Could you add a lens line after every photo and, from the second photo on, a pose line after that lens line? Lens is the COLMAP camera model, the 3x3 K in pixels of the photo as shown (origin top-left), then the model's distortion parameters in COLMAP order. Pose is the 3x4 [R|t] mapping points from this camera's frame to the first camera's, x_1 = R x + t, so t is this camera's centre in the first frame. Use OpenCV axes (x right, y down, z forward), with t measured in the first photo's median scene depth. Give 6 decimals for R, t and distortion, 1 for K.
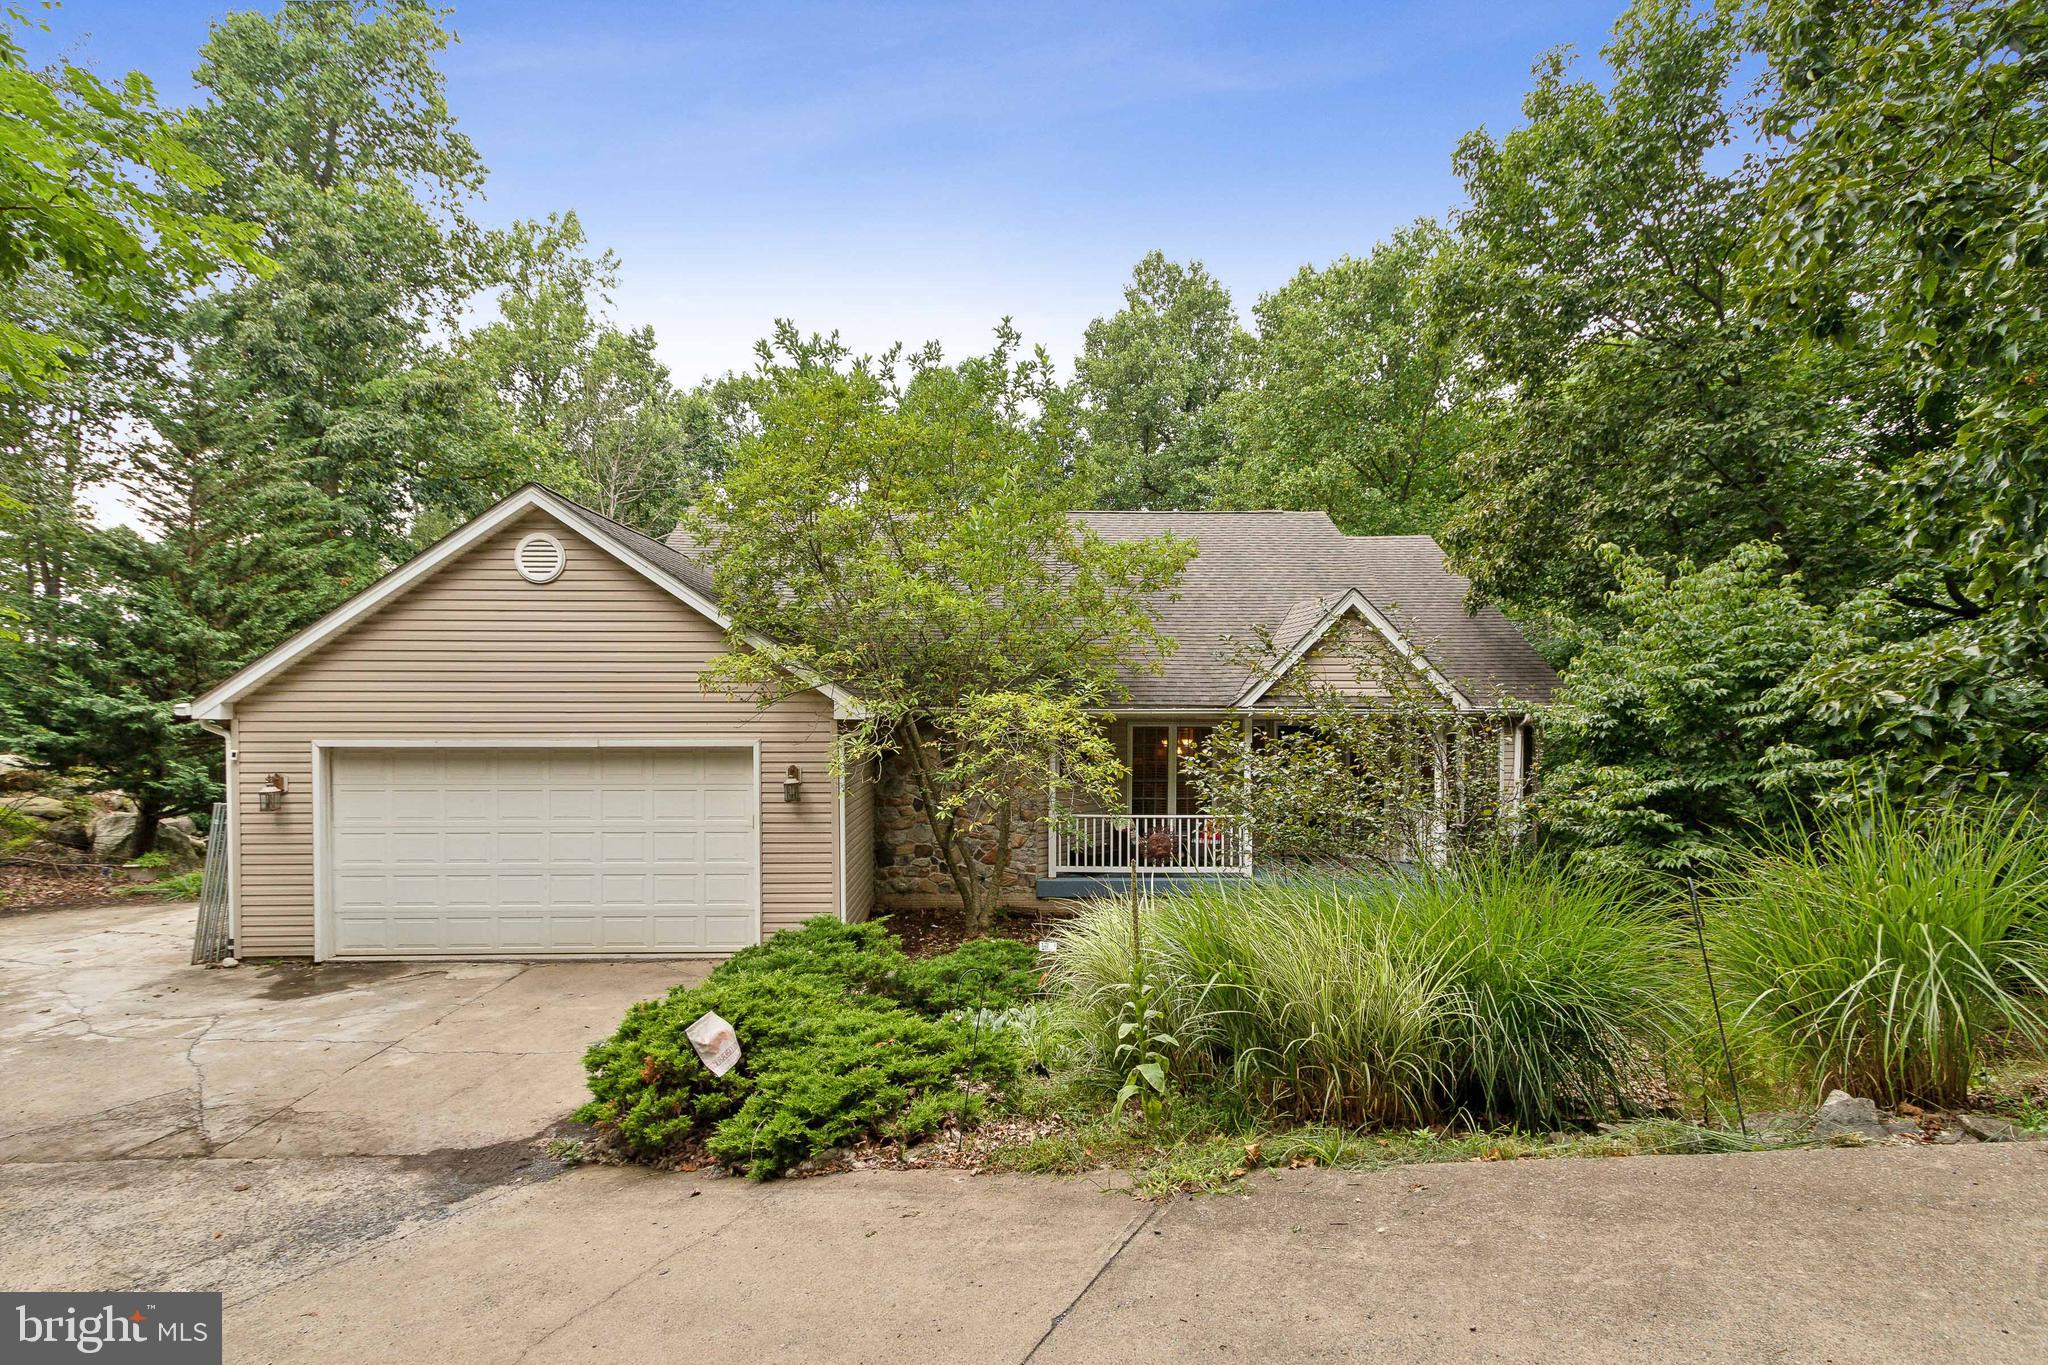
lens RADIAL K [[957.4, 0, 1023.1], [0, 957.4, 698.5], [0, 0, 1]] dist [-0.000632, 0.000409]
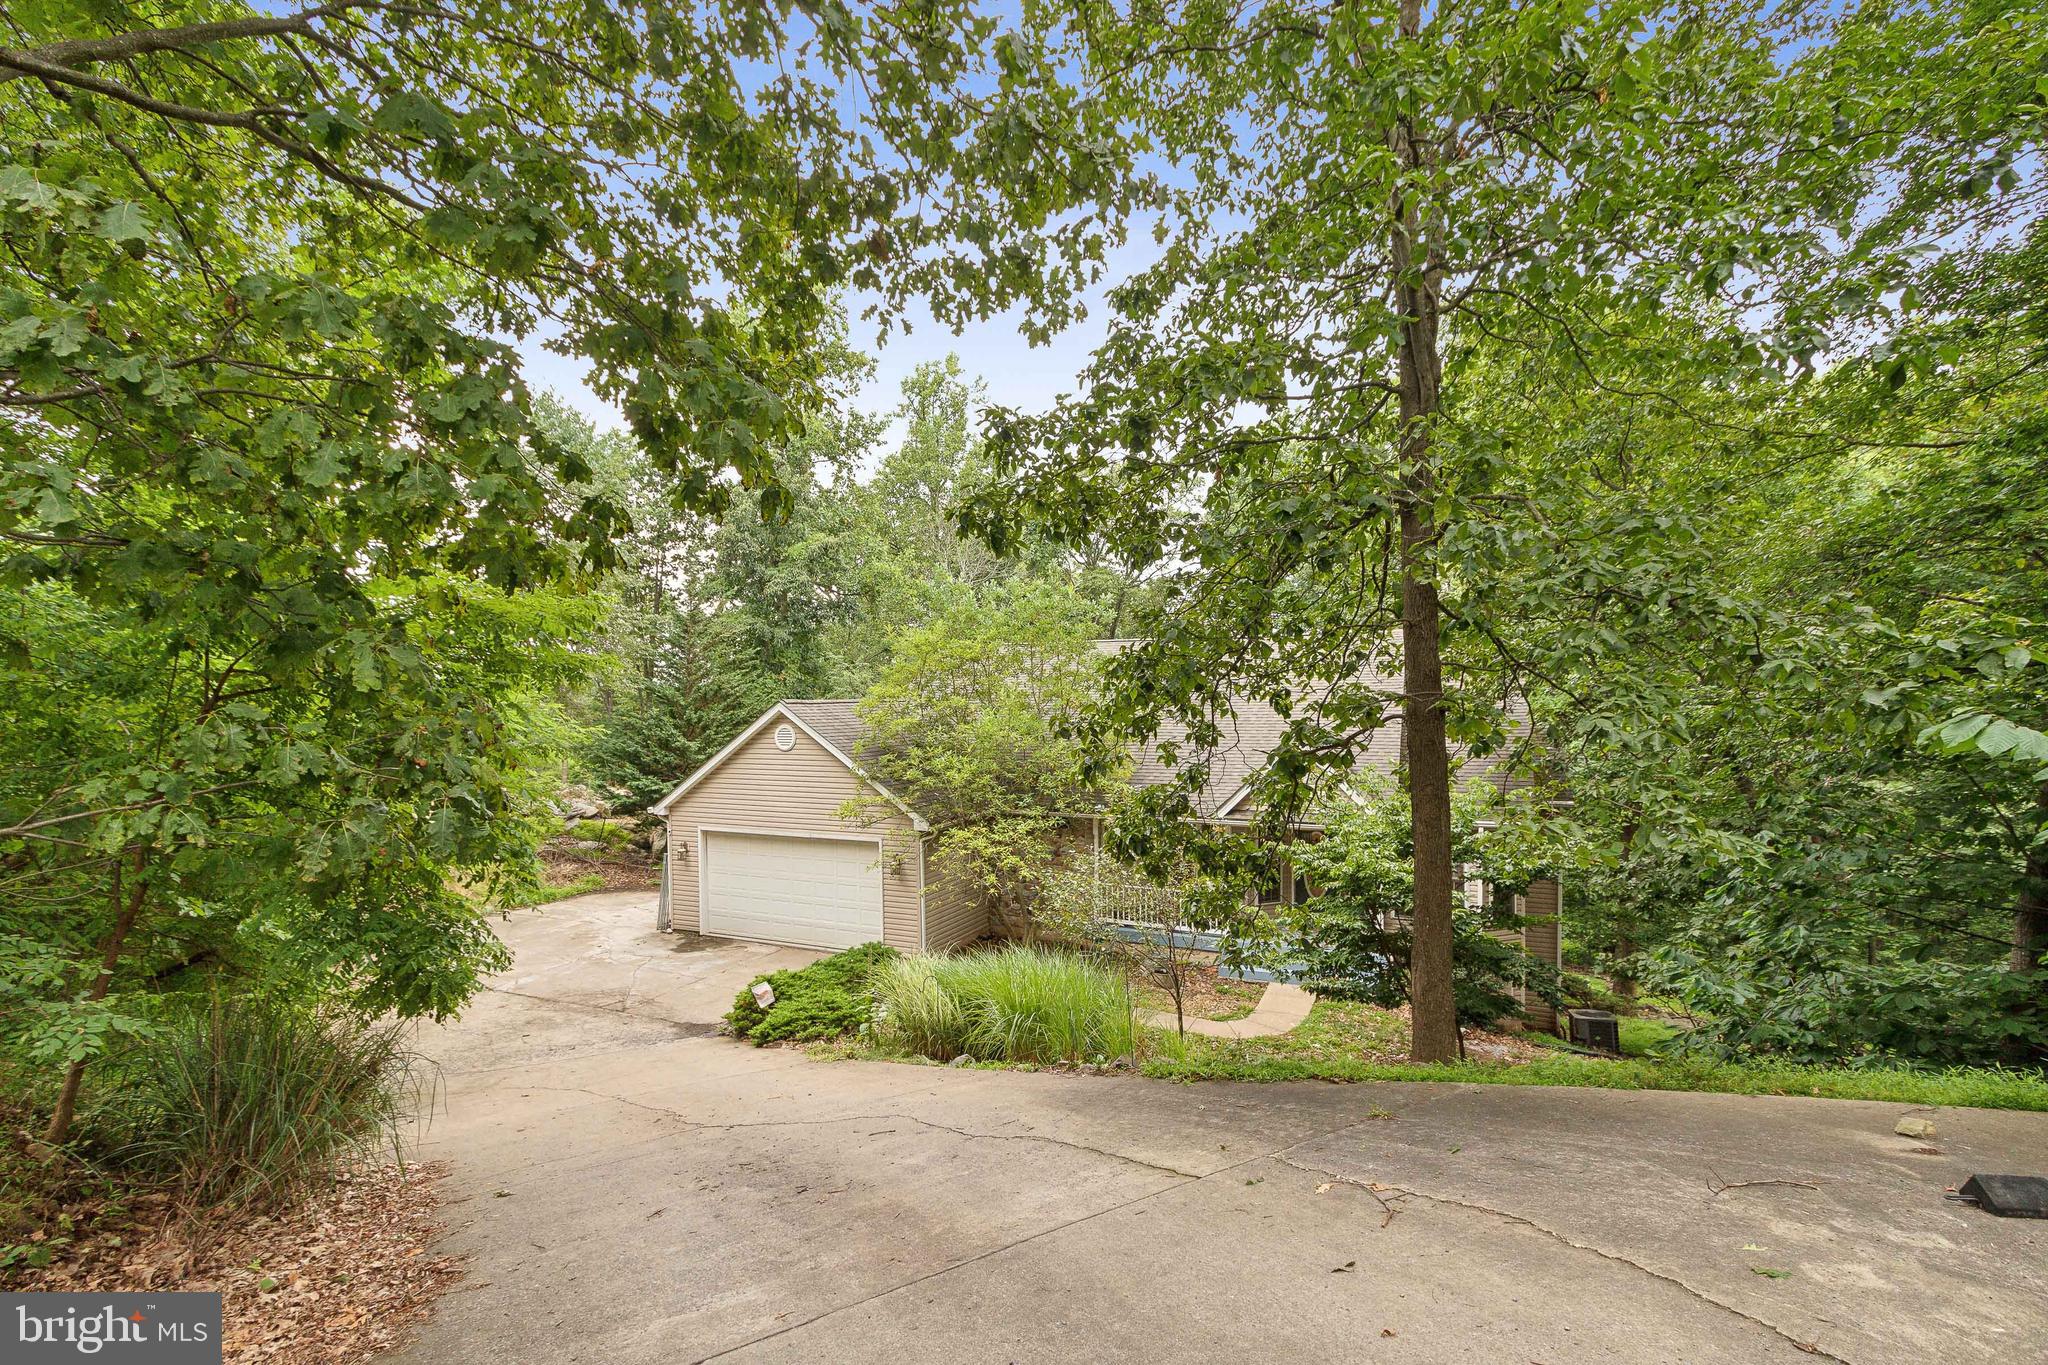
lens RADIAL K [[957.4, 0, 1023.1], [0, 957.4, 698.5], [0, 0, 1]] dist [-0.000632, 0.000409]
pose [[0.896930, -0.005633, -0.442136, 0.792159], [0.011236, 0.999886, 0.010055, -0.243783], [0.442029, -0.013986, 0.896892, -0.528119]]
